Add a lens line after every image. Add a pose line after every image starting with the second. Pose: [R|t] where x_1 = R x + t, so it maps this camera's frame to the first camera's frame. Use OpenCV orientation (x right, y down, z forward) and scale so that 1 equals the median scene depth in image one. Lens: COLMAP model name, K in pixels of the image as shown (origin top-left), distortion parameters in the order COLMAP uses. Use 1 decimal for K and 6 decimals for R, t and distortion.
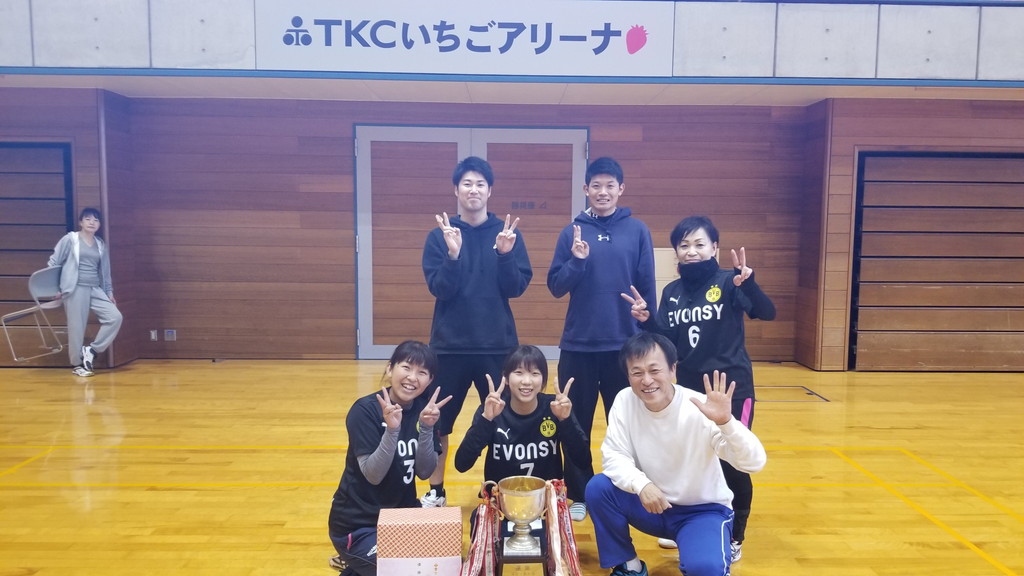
lens RADIAL K [[794.4, 0, 530.2], [0, 794.4, 304.6], [0, 0, 1]] dist [0.063397, -0.091338]
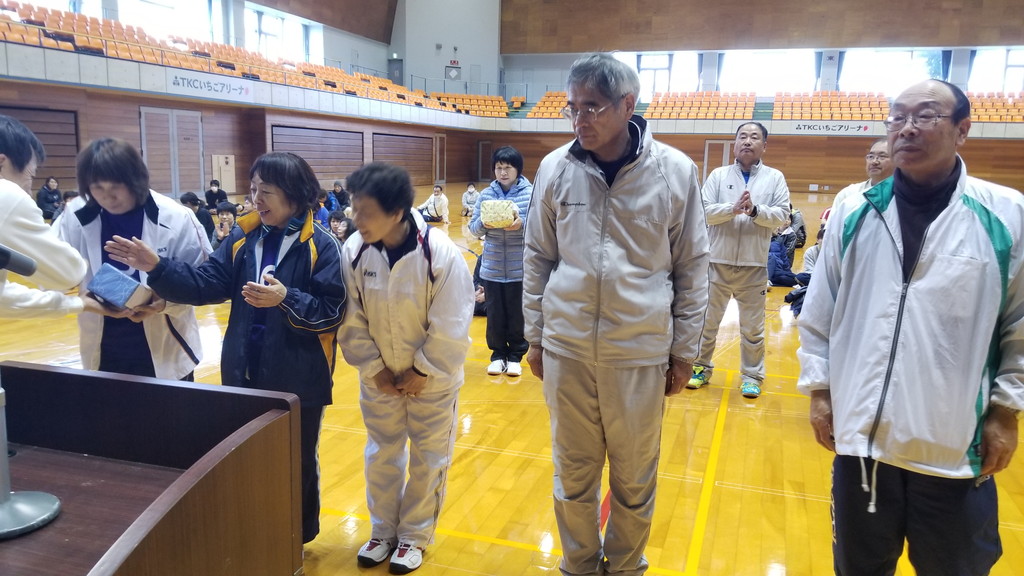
lens RADIAL K [[799.5, 0, 516.0], [0, 799.5, 300.0], [0, 0, 1]] dist [0.070281, -0.109754]
pose [[0.323248, -0.168787, 0.931140, -2.768687], [0.070049, 0.985533, 0.154329, 0.082400], [-0.943718, 0.015339, 0.330395, -1.143022]]
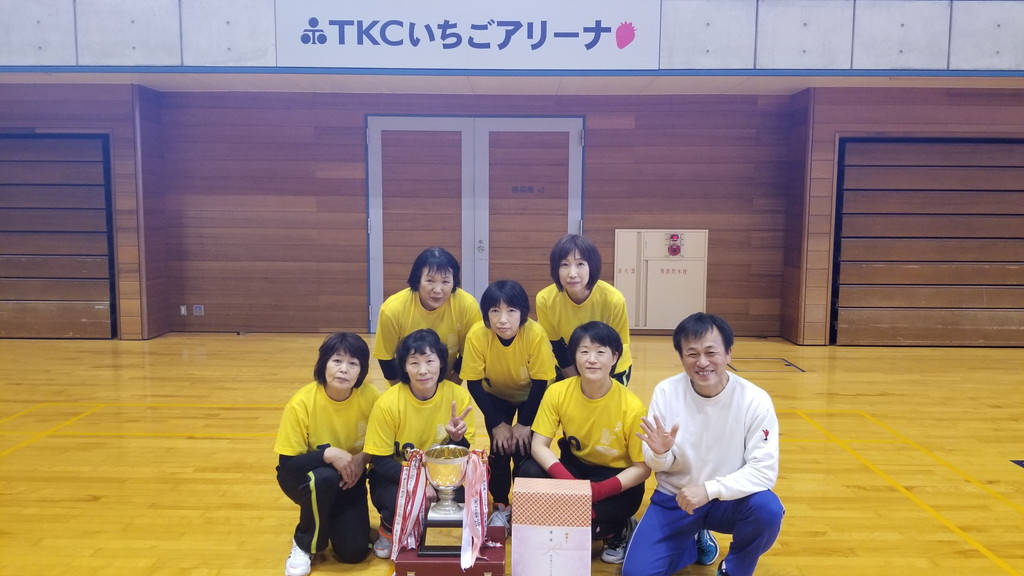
lens RADIAL K [[799.5, 0, 516.0], [0, 799.5, 300.0], [0, 0, 1]] dist [0.070281, -0.109754]
pose [[0.999358, 0.001757, -0.035783, 0.025286], [-0.001238, 0.999894, 0.014514, 0.009654], [0.035804, -0.014461, 0.999254, -0.095049]]
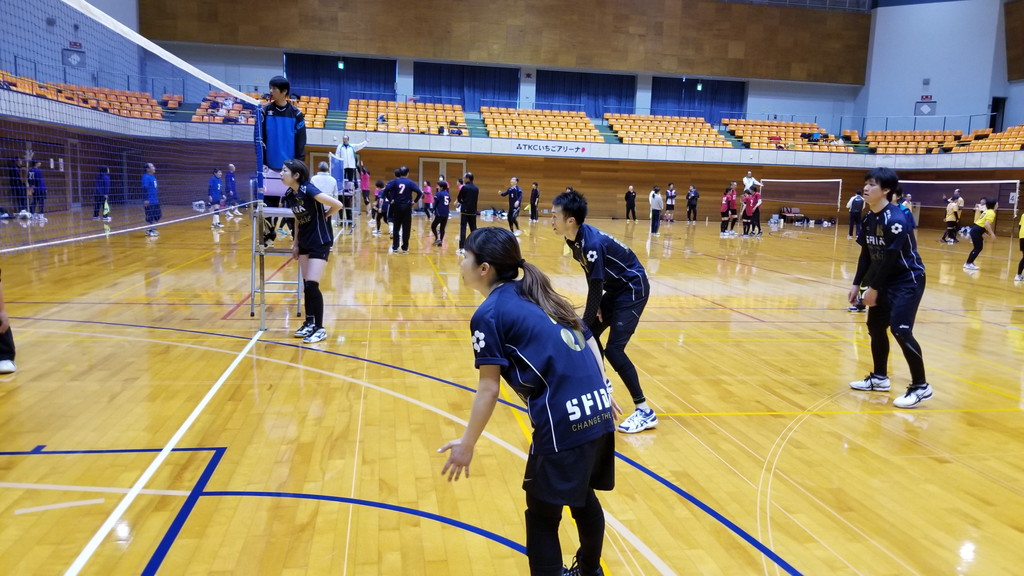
lens RADIAL K [[792.6, 0, 528.1], [0, 792.6, 301.0], [0, 0, 1]] dist [0.111945, -0.218813]
pose [[-0.154379, -0.159157, 0.975108, -1.920238], [0.059174, 0.983679, 0.169924, 0.014298], [-0.986238, 0.083933, -0.142442, -0.409813]]
